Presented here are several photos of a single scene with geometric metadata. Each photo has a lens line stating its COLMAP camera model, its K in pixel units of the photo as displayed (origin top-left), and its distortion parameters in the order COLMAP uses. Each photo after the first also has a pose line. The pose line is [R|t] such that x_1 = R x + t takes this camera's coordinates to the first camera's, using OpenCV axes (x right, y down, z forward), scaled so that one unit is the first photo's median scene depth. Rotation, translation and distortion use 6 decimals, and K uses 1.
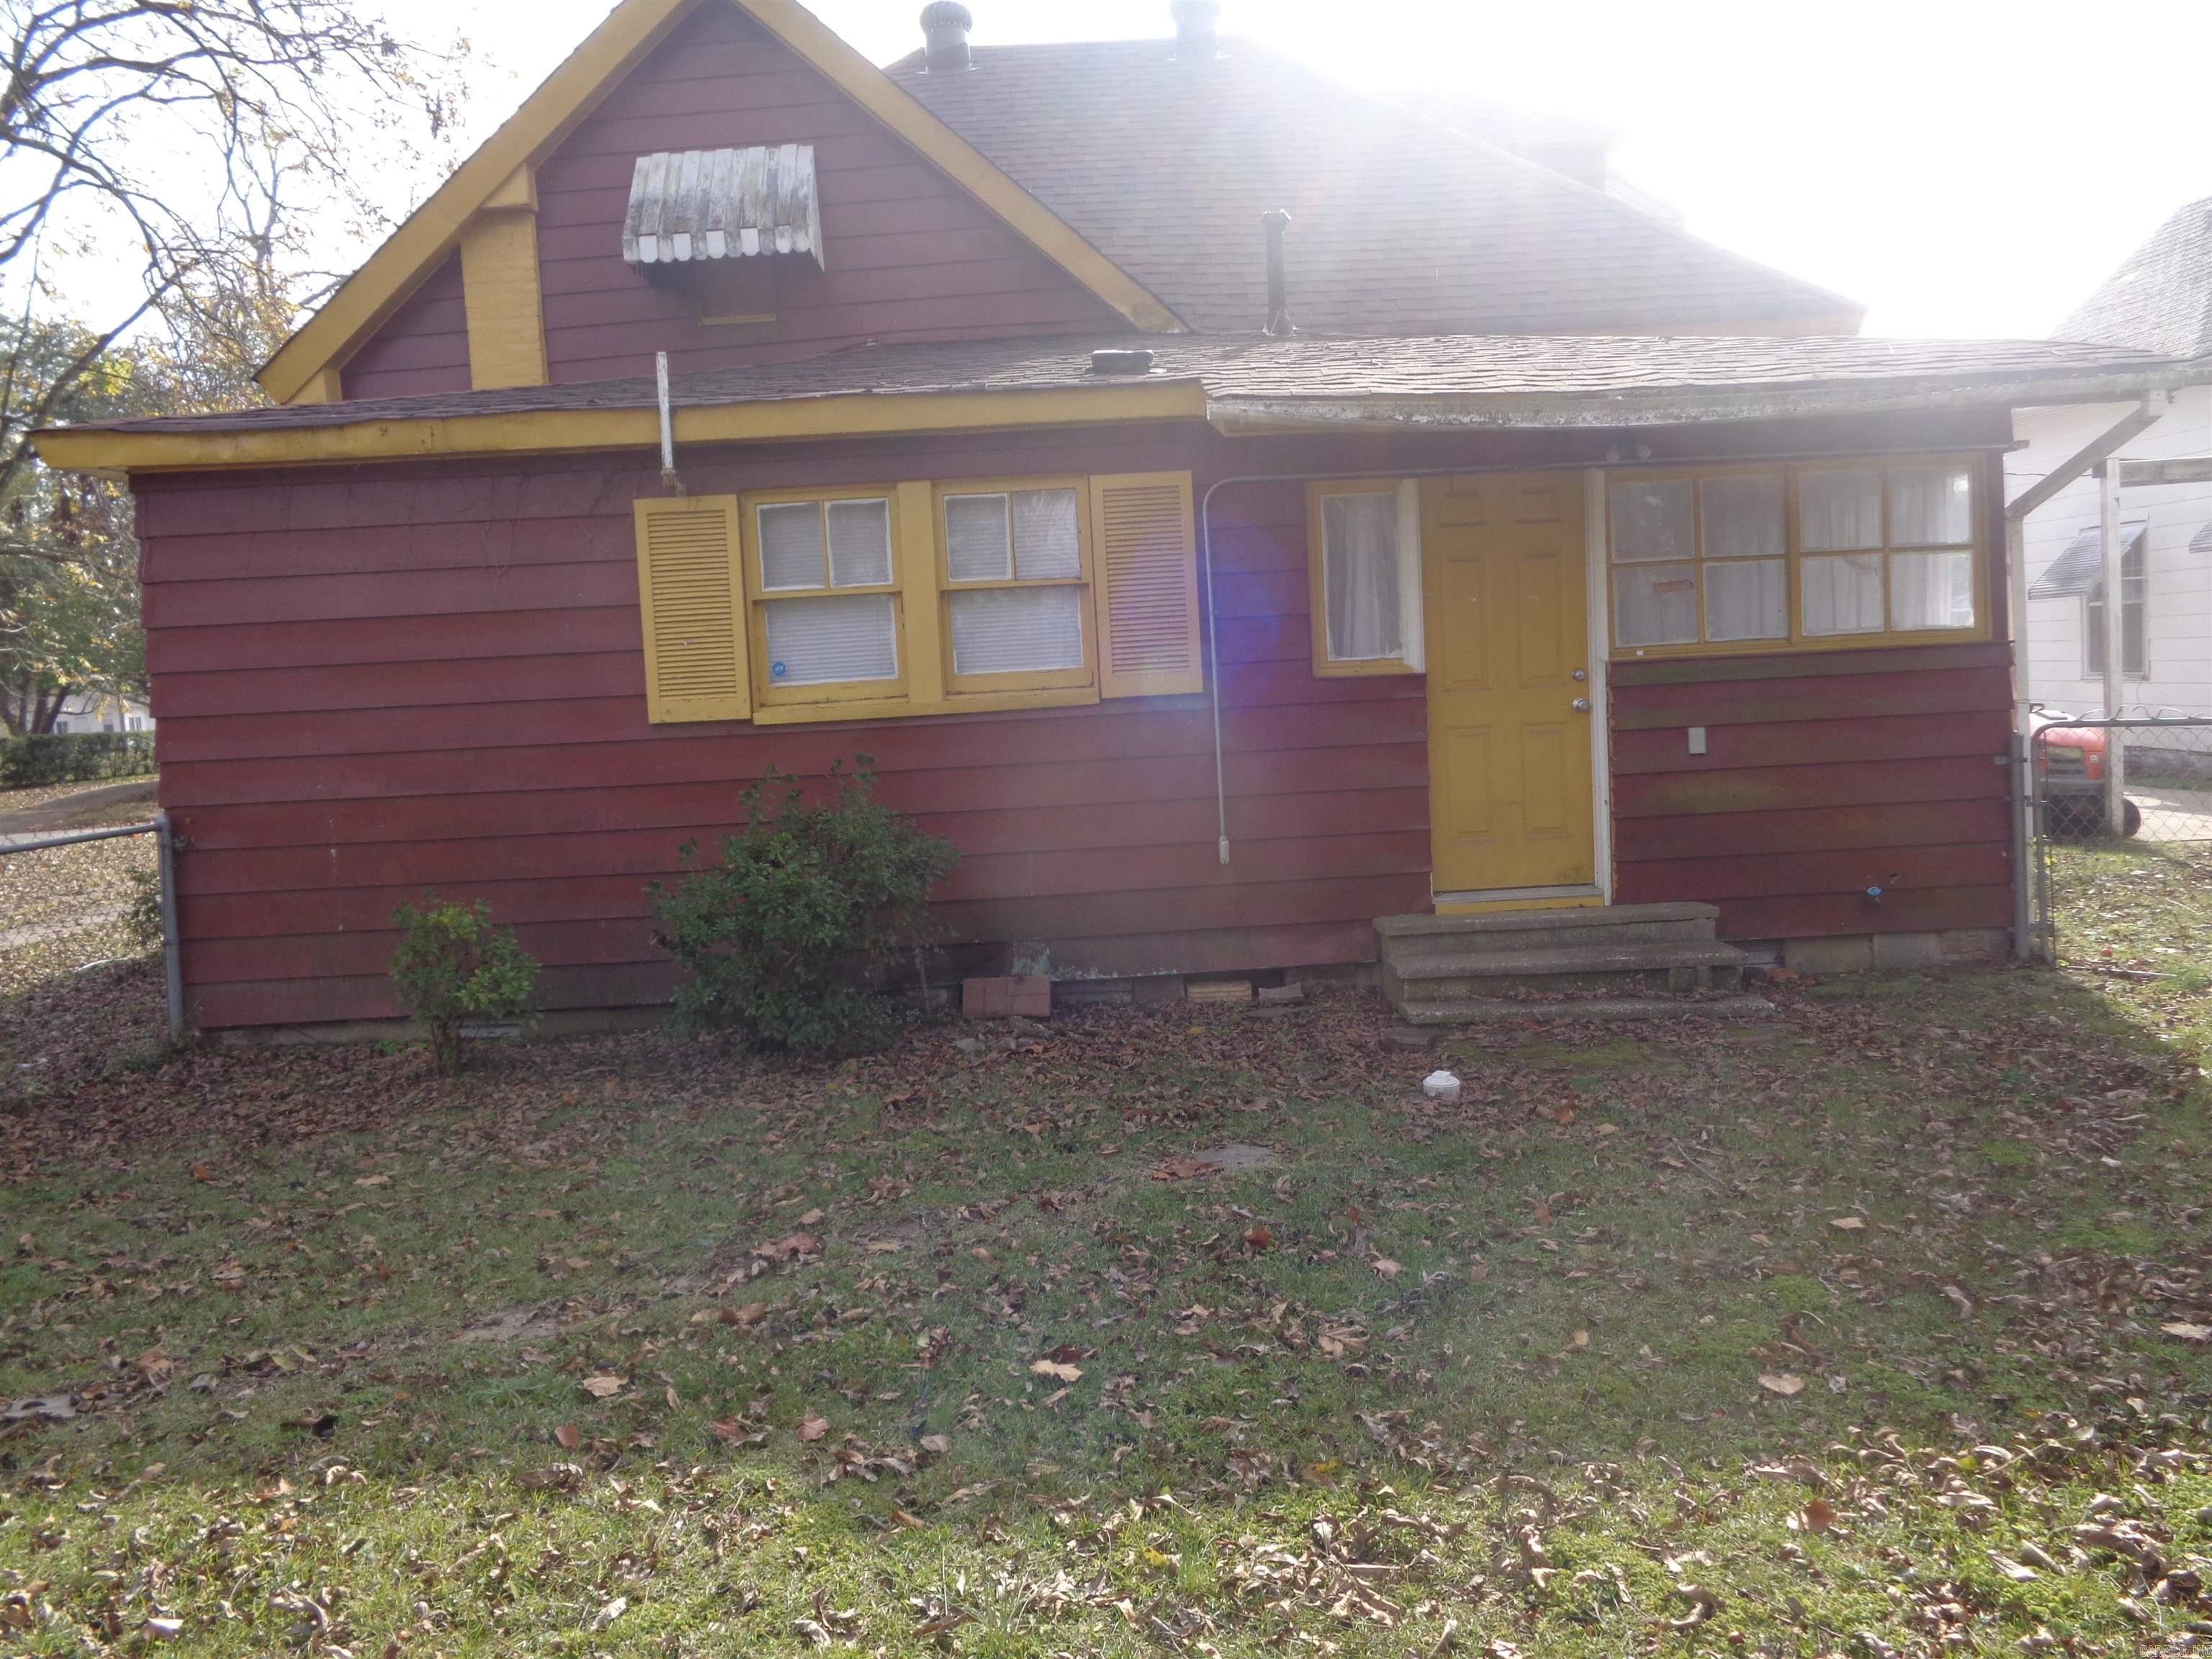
lens RADIAL K [[1738.2, 0, 1106.0], [0, 1738.2, 829.5], [0, 0, 1]] dist [-0.003212, -0.001767]
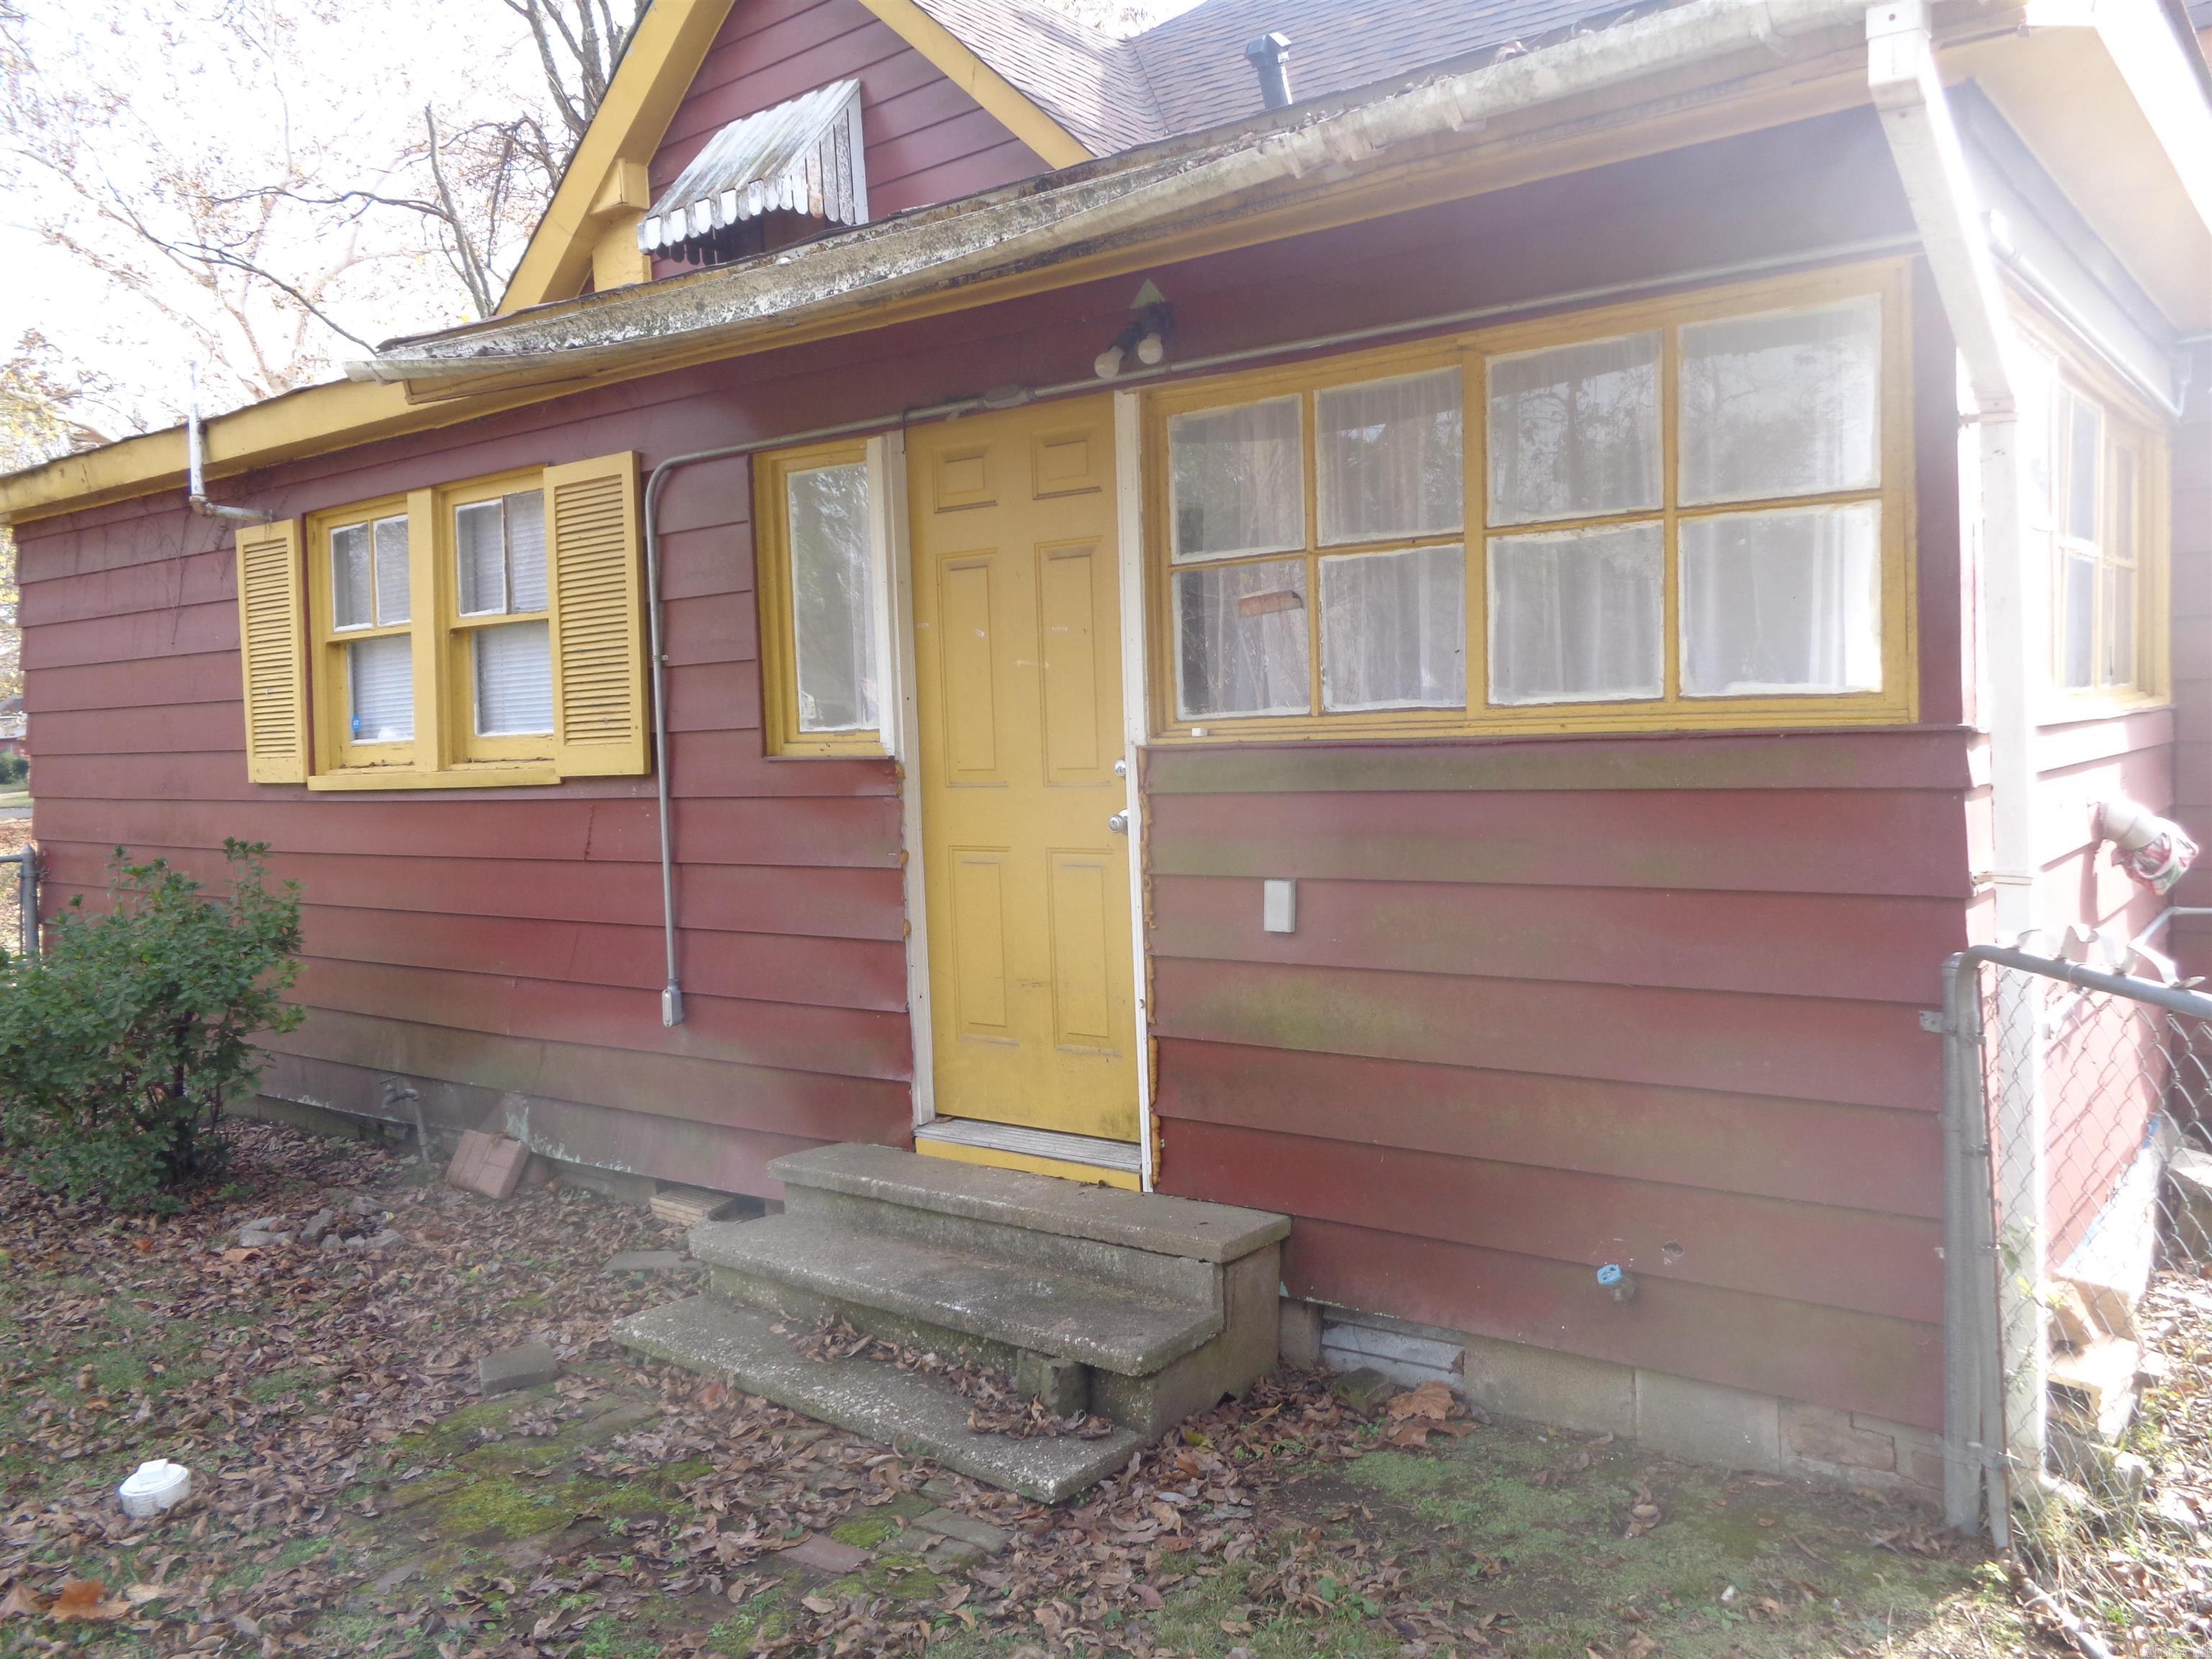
lens RADIAL K [[1746.4, 0, 1106.0], [0, 1746.4, 829.5], [0, 0, 1]] dist [0.008581, 0.002930]
pose [[0.779794, 0.060774, -0.623079, 0.620744], [-0.055330, 0.998073, 0.028104, -0.085628], [0.623586, 0.012560, 0.781654, 0.569263]]
